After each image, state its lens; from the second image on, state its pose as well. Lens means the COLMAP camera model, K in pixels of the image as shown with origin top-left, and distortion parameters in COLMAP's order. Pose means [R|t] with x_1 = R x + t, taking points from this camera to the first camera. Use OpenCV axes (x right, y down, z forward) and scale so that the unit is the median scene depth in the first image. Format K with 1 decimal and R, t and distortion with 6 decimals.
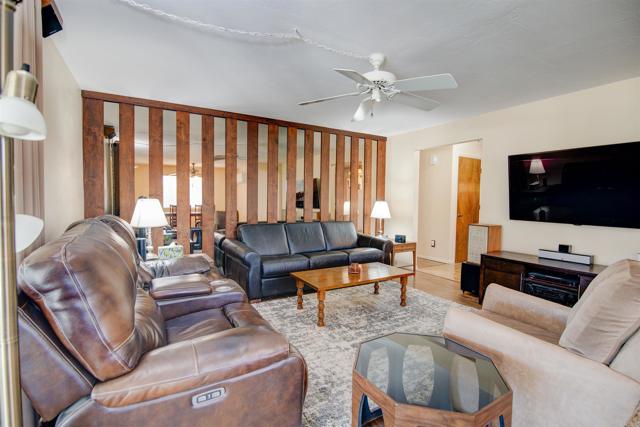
lens RADIAL K [[300.3, 0, 326.1], [0, 300.3, 213.0], [0, 0, 1]] dist [-0.005514, -0.000698]
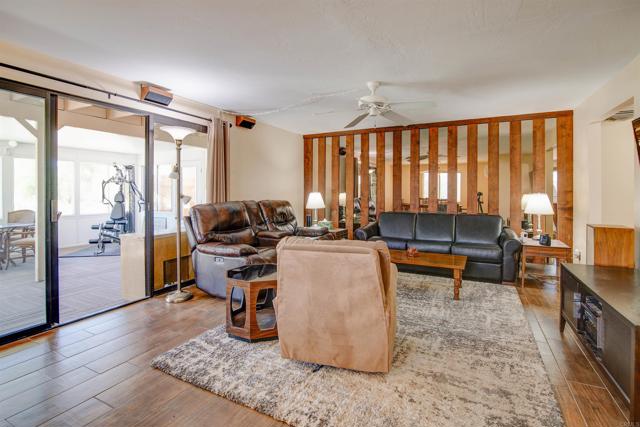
lens RADIAL K [[308.1, 0, 320.6], [0, 308.1, 192.1], [0, 0, 1]] dist [-0.001814, -0.000227]
pose [[0.523588, -0.011702, -0.851891, 0.646936], [-0.034251, 0.998808, -0.034771, 0.007158], [0.851283, 0.047383, 0.522563, 0.064954]]
